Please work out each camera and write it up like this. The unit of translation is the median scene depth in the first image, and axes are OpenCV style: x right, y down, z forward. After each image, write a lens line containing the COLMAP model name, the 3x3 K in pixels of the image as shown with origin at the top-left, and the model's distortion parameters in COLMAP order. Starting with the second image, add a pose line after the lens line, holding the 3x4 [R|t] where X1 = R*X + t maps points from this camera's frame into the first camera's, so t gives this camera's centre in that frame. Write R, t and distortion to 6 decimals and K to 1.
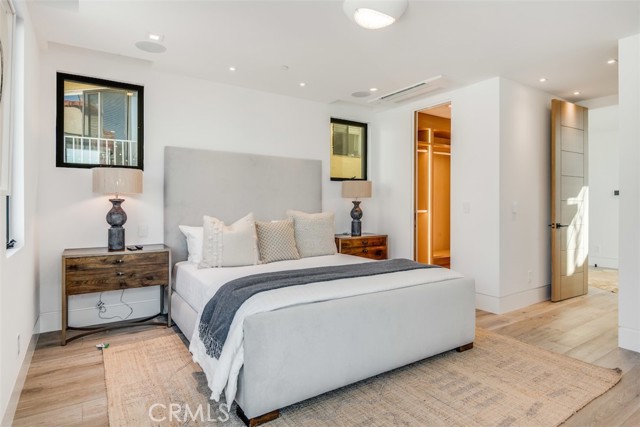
lens RADIAL K [[363.5, 0, 322.0], [0, 363.5, 209.9], [0, 0, 1]] dist [0.020973, -0.004143]
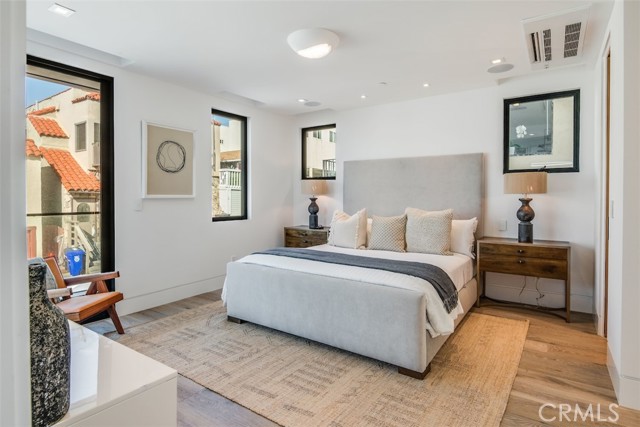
lens RADIAL K [[341.1, 0, 317.6], [0, 341.1, 212.6], [0, 0, 1]] dist [0.000336, -0.000400]
pose [[0.361332, 0.037326, -0.931690, 0.928399], [-0.020097, 0.999278, 0.032239, -0.012617], [0.932221, 0.007075, 0.361821, 0.462515]]
